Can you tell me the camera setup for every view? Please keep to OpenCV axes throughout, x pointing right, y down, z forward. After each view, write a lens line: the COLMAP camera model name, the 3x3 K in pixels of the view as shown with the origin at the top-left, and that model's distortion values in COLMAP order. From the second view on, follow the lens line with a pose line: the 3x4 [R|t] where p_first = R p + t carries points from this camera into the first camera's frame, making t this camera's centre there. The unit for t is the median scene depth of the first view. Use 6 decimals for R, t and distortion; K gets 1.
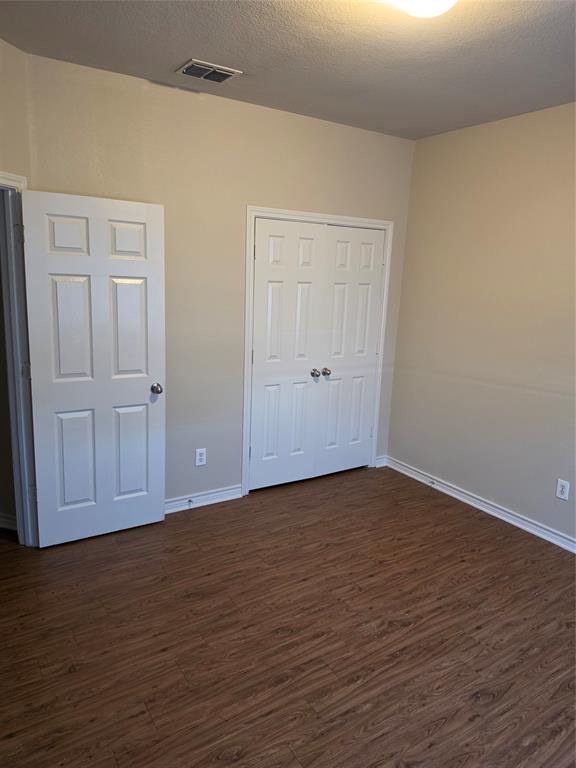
lens RADIAL K [[529.7, 0, 288.0], [0, 529.7, 384.0], [0, 0, 1]] dist [0.039073, -0.040970]
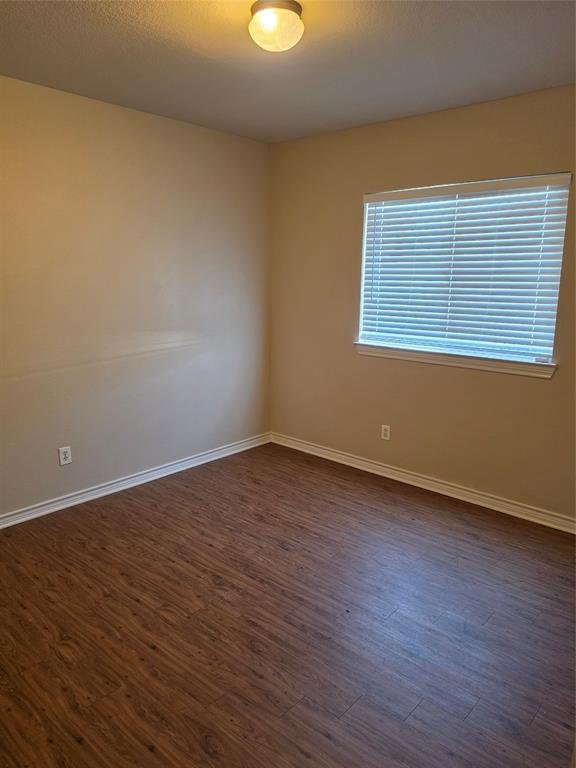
lens RADIAL K [[529.7, 0, 288.0], [0, 529.7, 384.0], [0, 0, 1]] dist [0.039073, -0.040970]
pose [[-0.246735, -0.244683, 0.937684, -0.715431], [0.185993, 0.937655, 0.293616, -0.215291], [-0.951067, 0.246848, -0.185843, 0.905219]]
